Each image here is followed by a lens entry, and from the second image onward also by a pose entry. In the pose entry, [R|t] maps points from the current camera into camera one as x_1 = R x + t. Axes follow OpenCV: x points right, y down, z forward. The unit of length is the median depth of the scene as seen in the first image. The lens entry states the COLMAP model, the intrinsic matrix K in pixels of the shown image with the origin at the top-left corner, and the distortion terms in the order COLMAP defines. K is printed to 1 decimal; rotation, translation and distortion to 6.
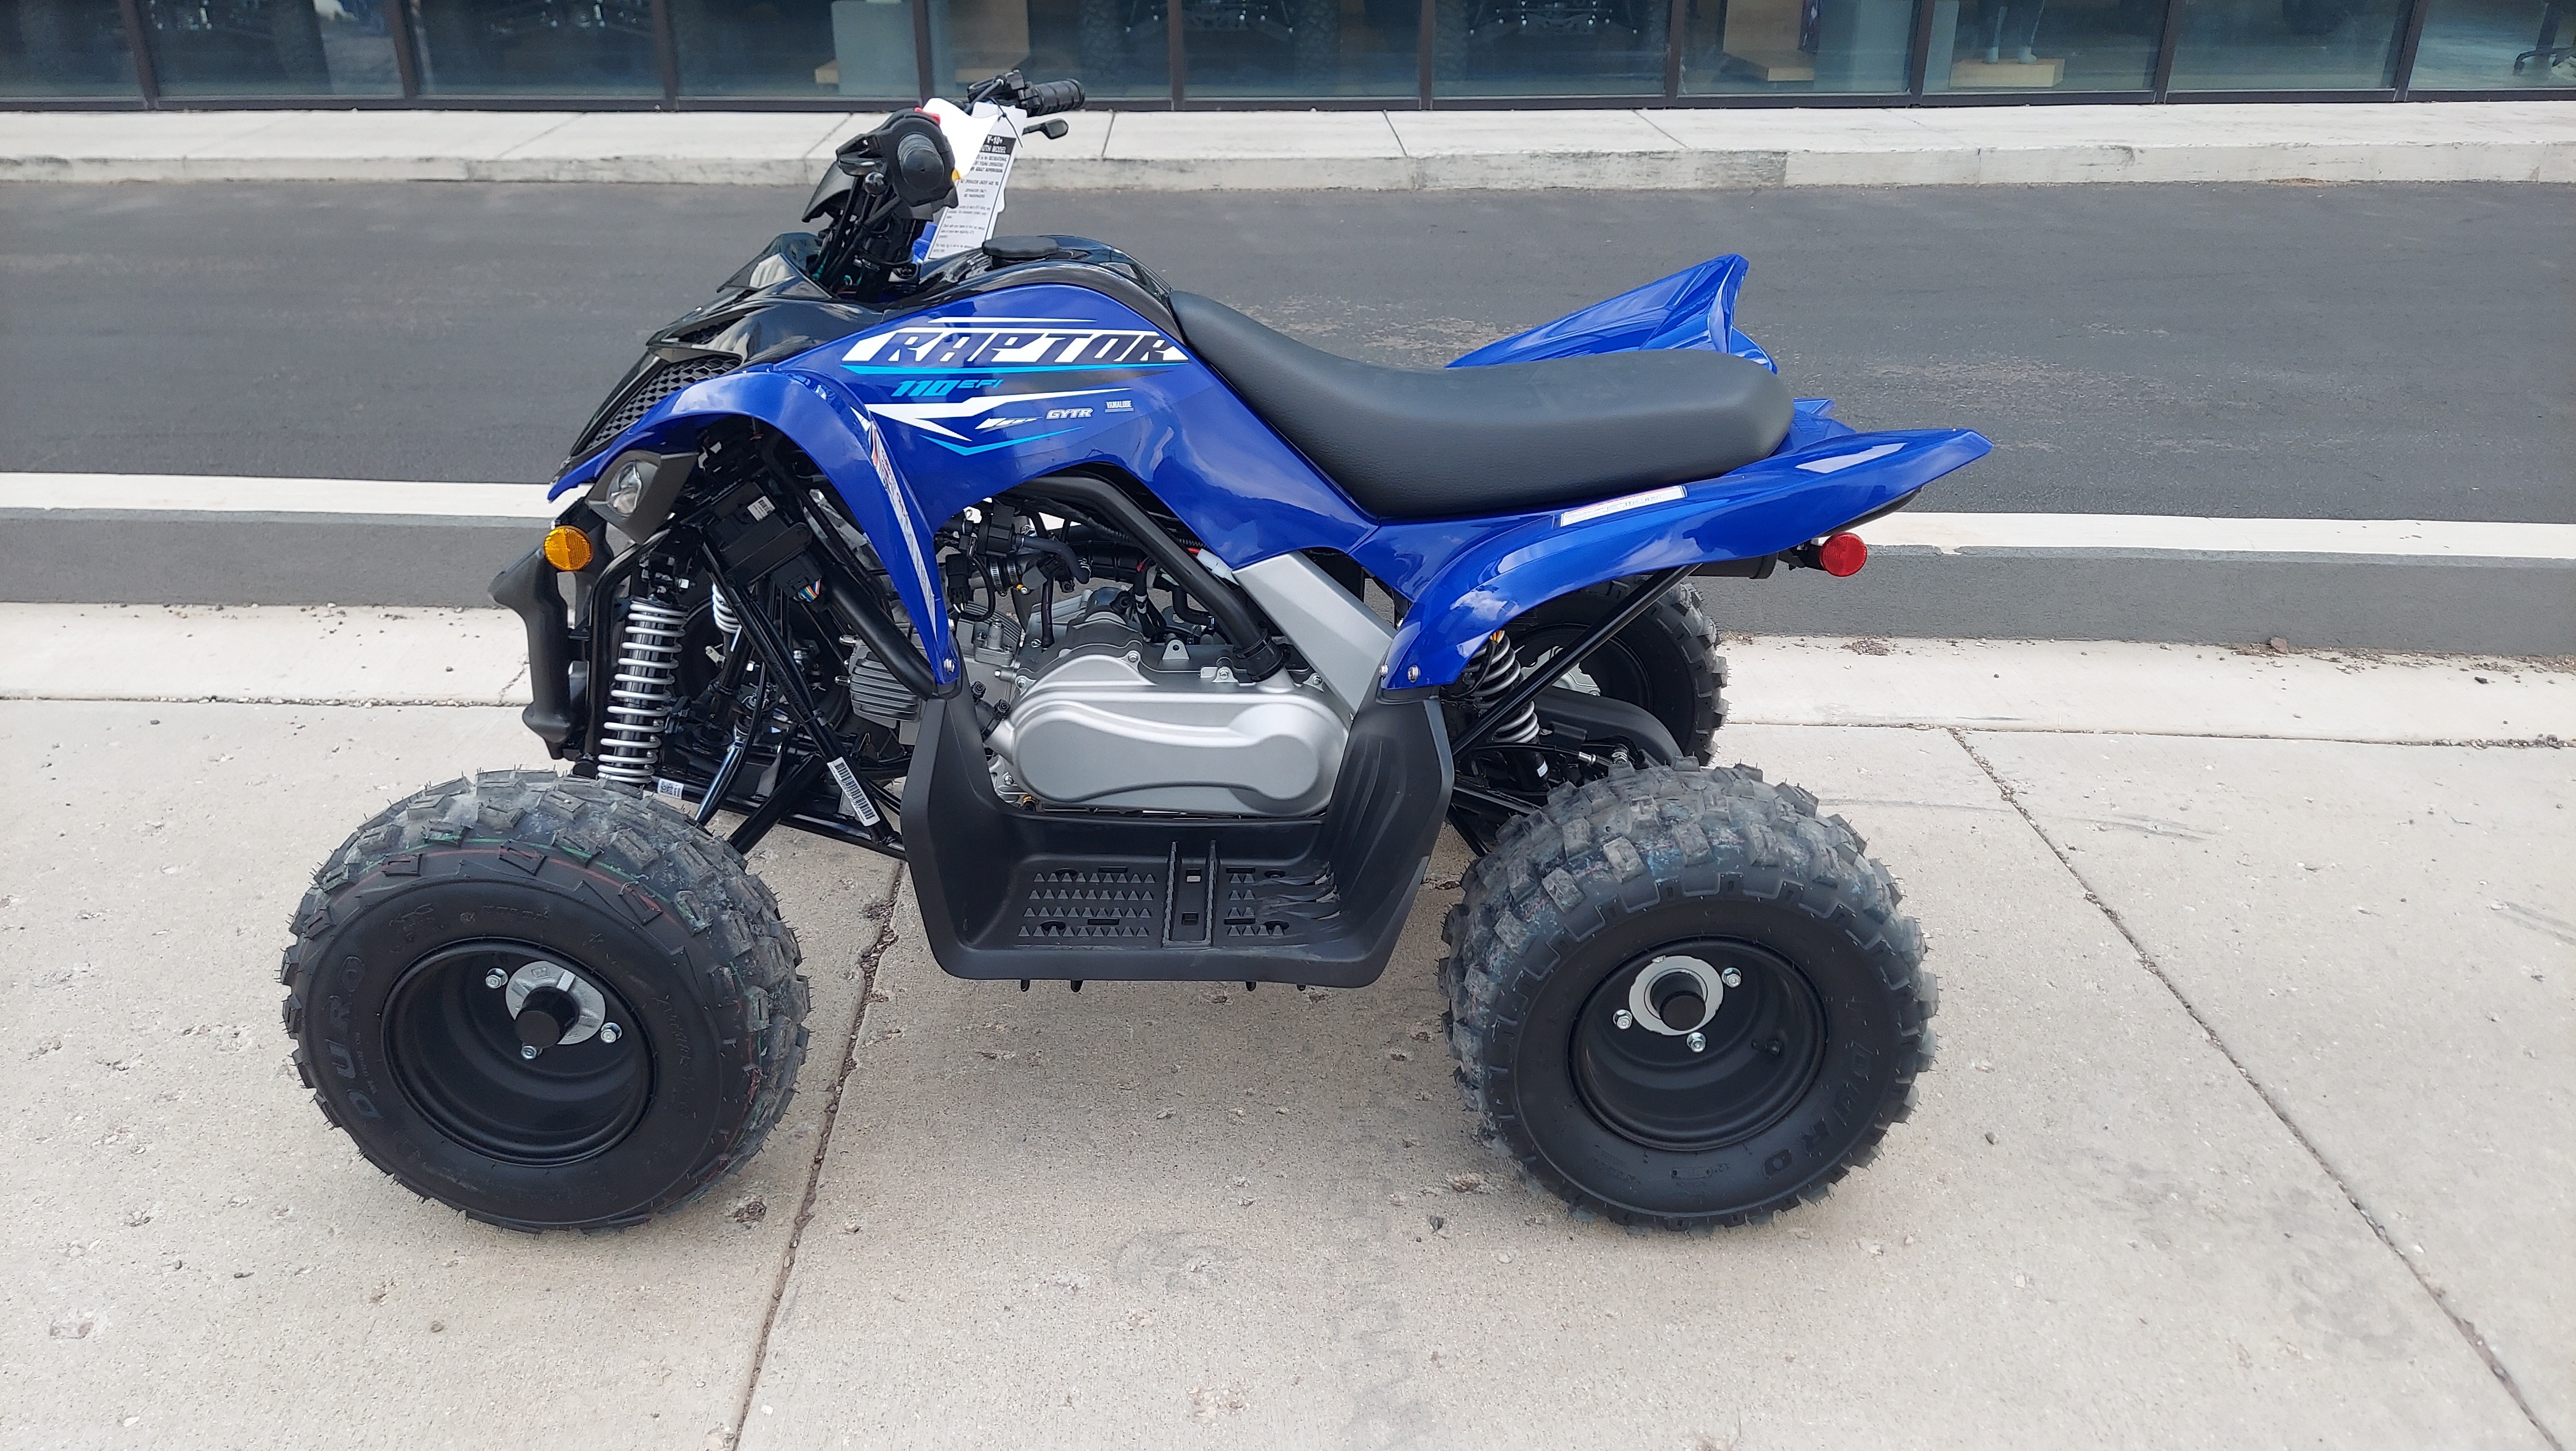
lens RADIAL K [[1865.7, 0, 1294.1], [0, 1865.7, 734.3], [0, 0, 1]] dist [0.067054, -0.062395]
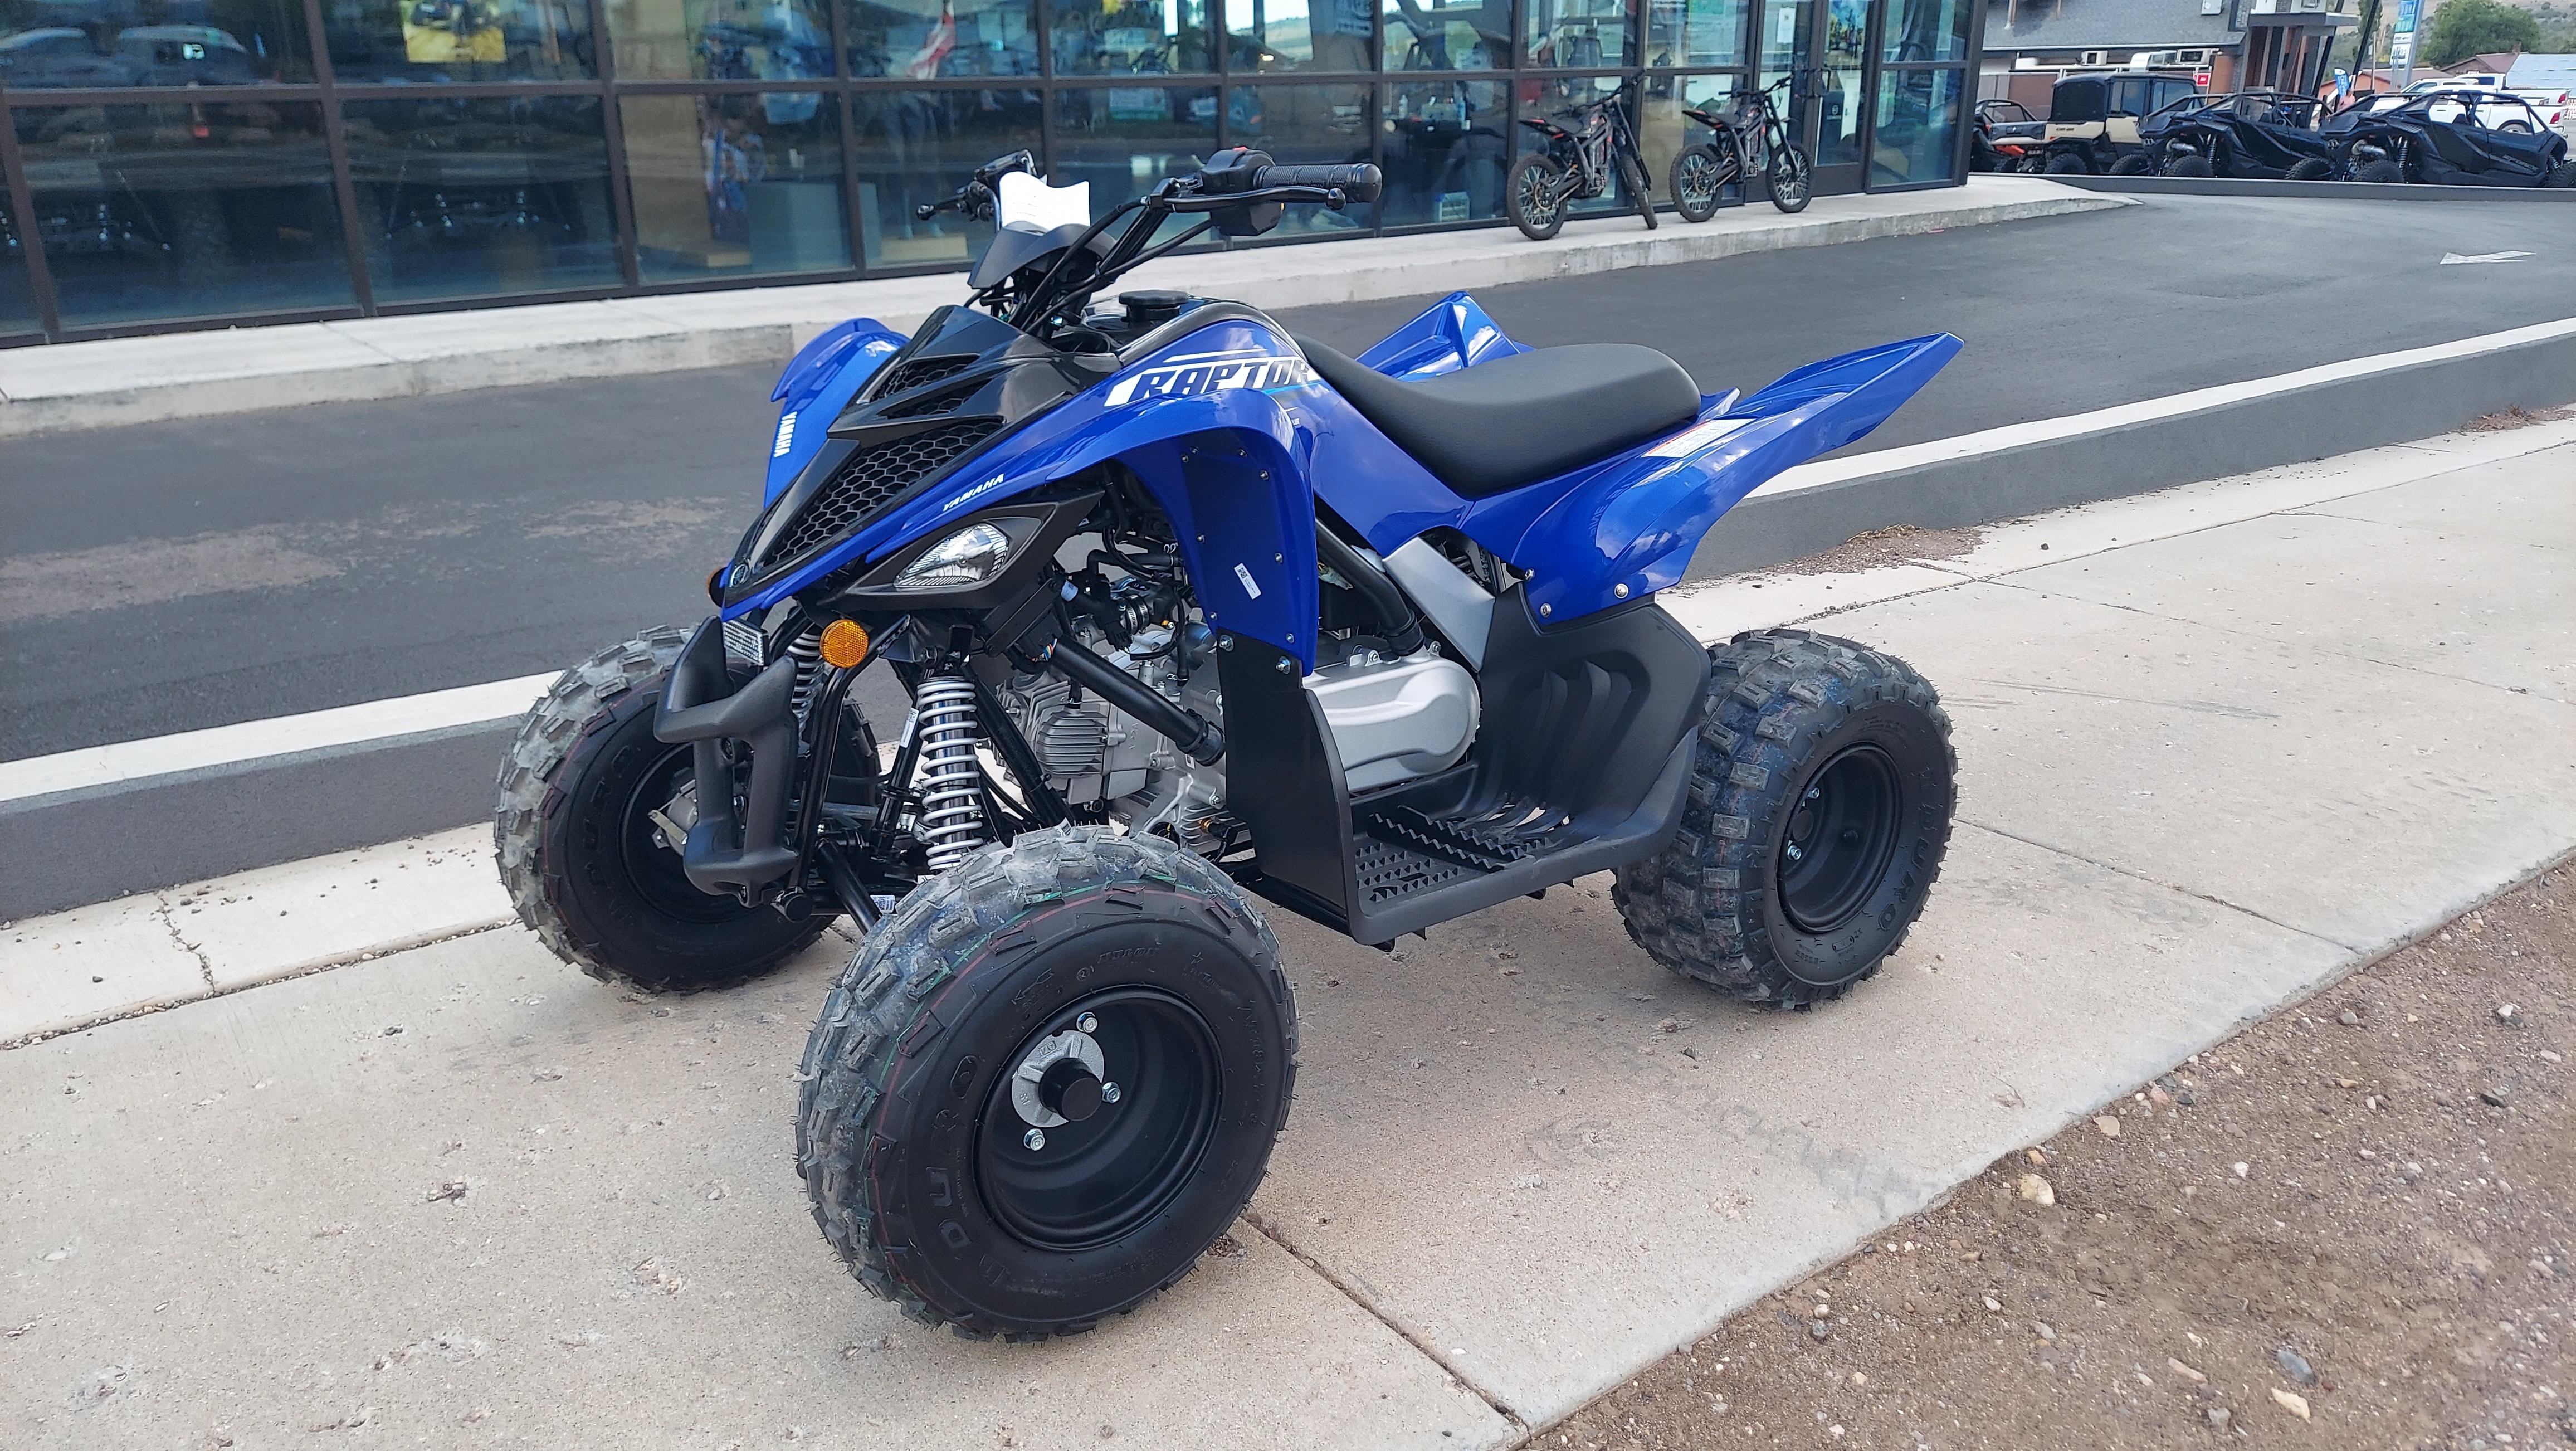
lens RADIAL K [[1862.4, 0, 1301.3], [0, 1862.4, 723.2], [0, 0, 1]] dist [0.065145, -0.080582]
pose [[0.804371, -0.206412, 0.557119, -0.138887], [0.263929, 0.964248, -0.023809, 0.004165], [-0.532287, 0.166192, 0.830091, 0.021179]]
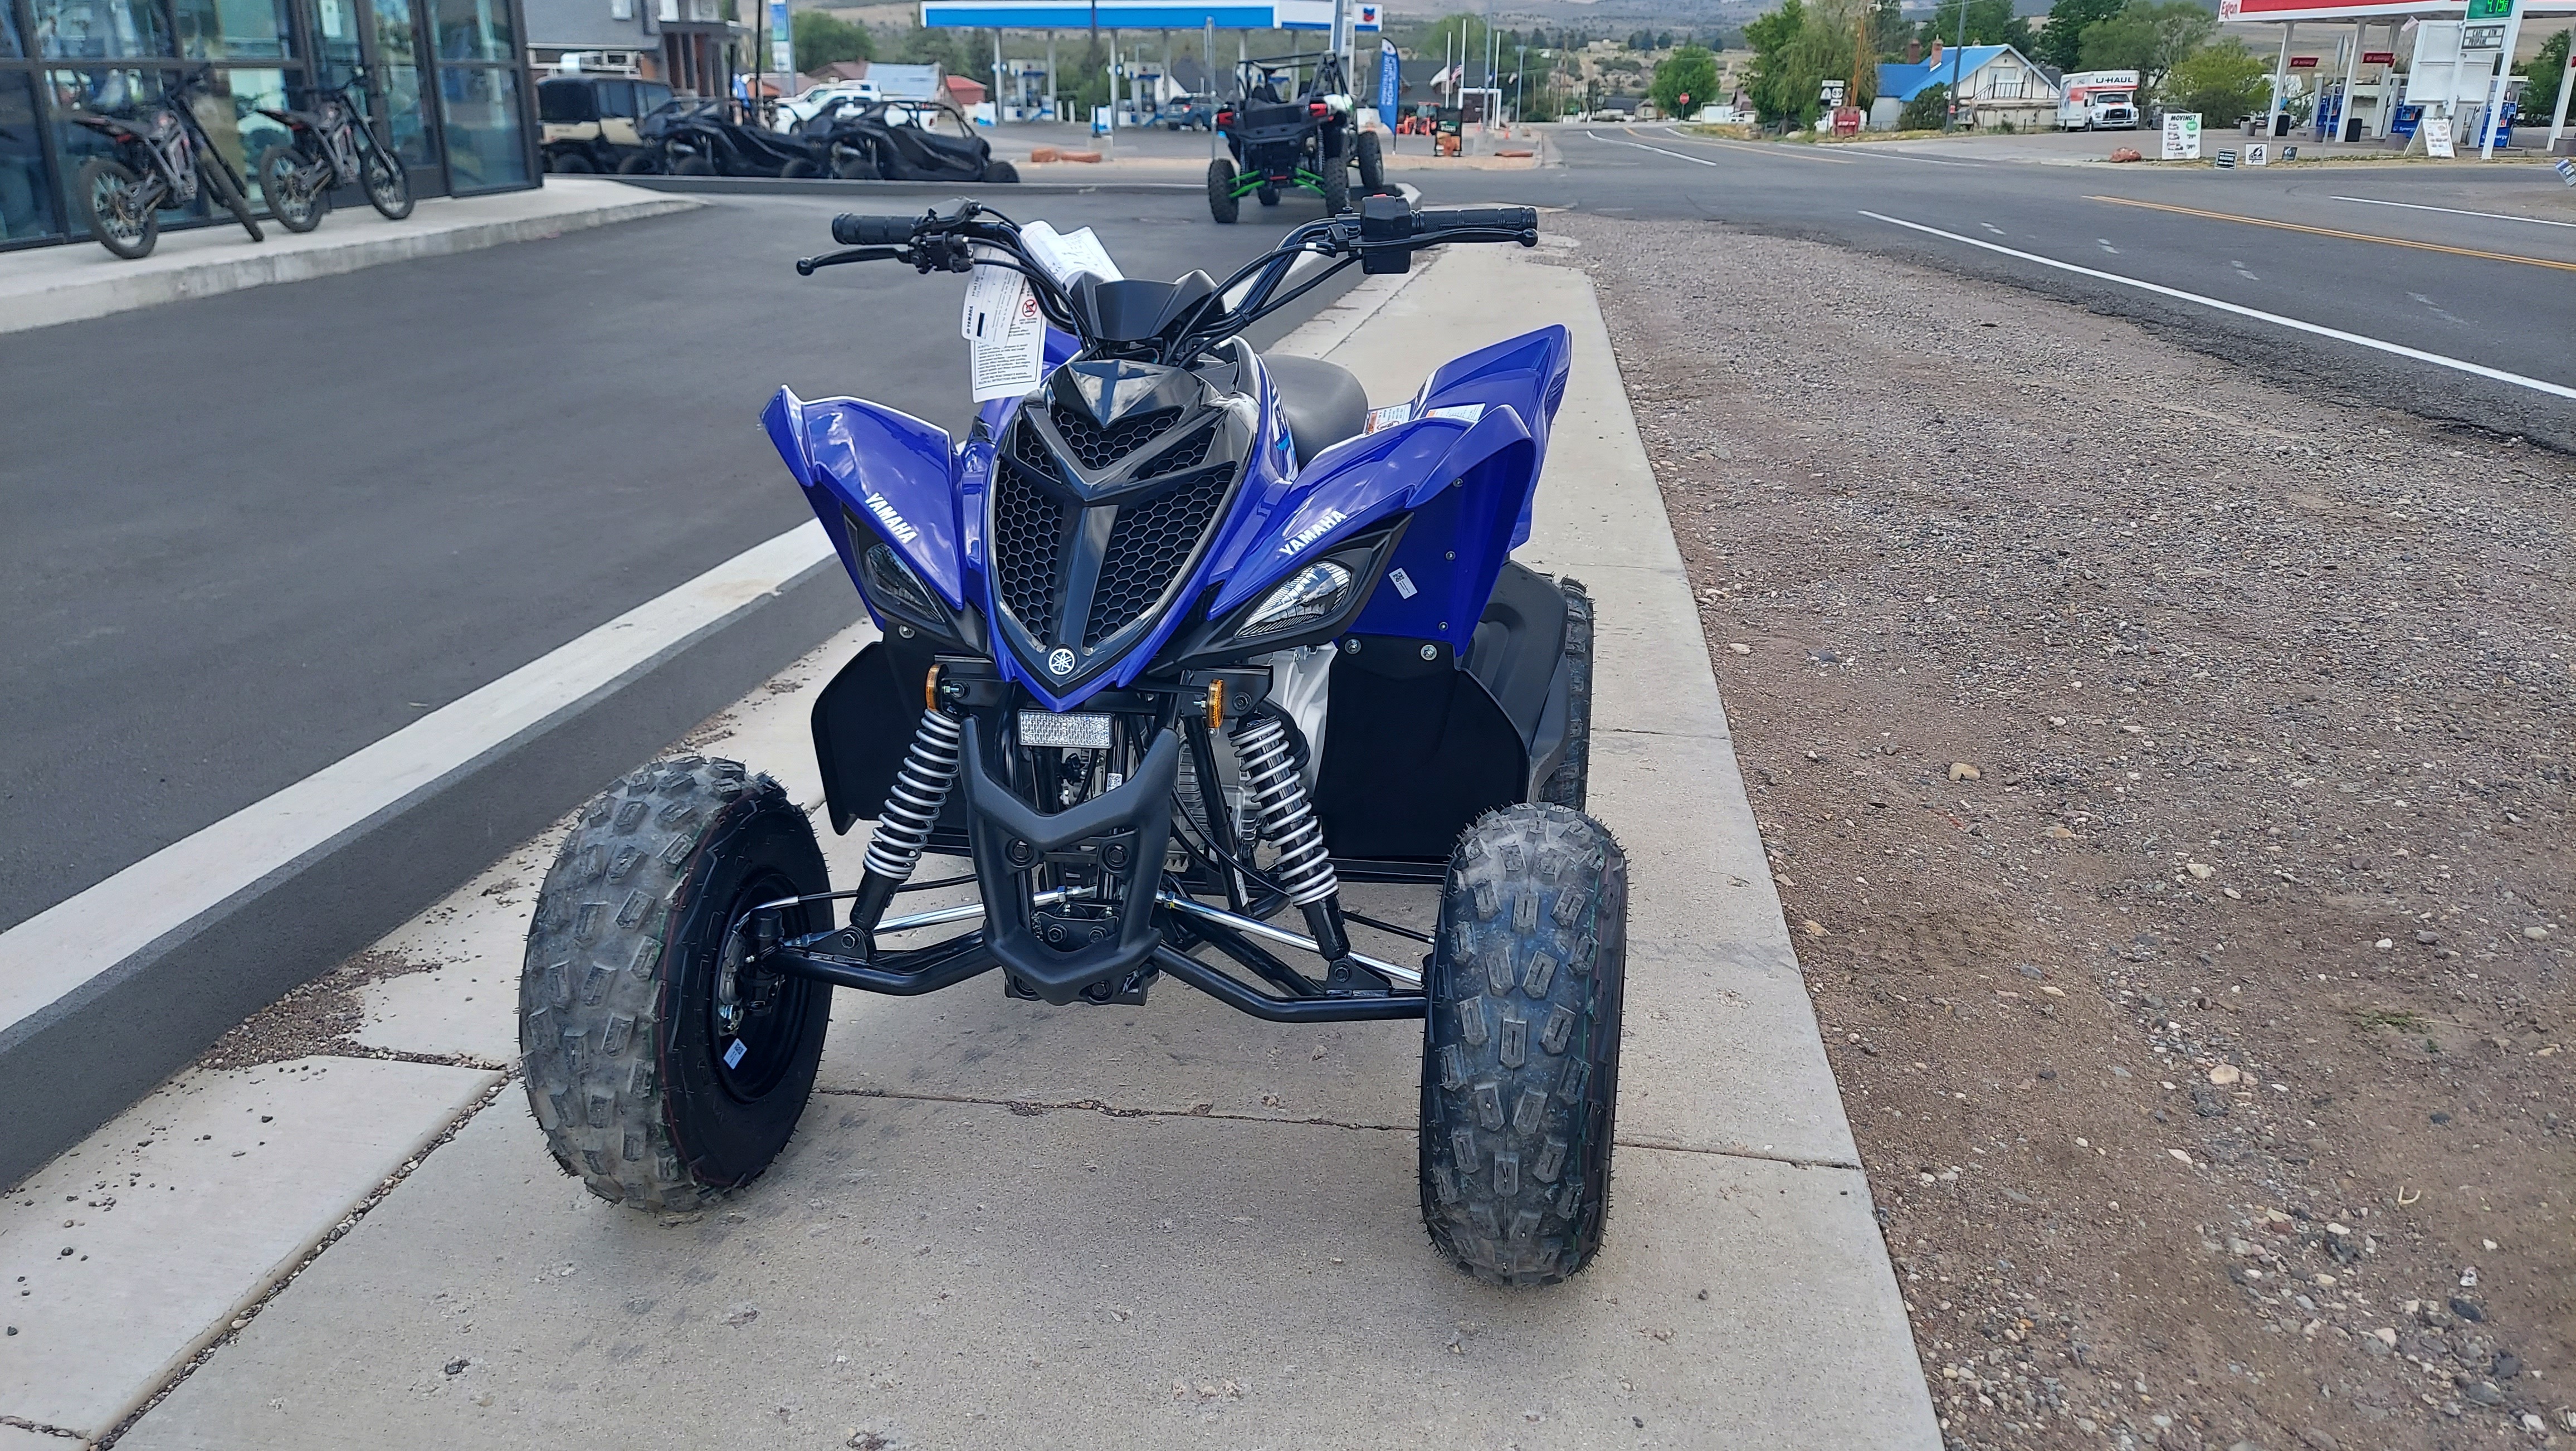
lens RADIAL K [[1862.4, 0, 1301.3], [0, 1862.4, 723.2], [0, 0, 1]] dist [0.065145, -0.080582]
pose [[0.167124, -0.324873, 0.930874, -0.244300], [0.406175, 0.882997, 0.235241, -0.060231], [-0.898383, 0.338783, 0.279525, 0.144423]]
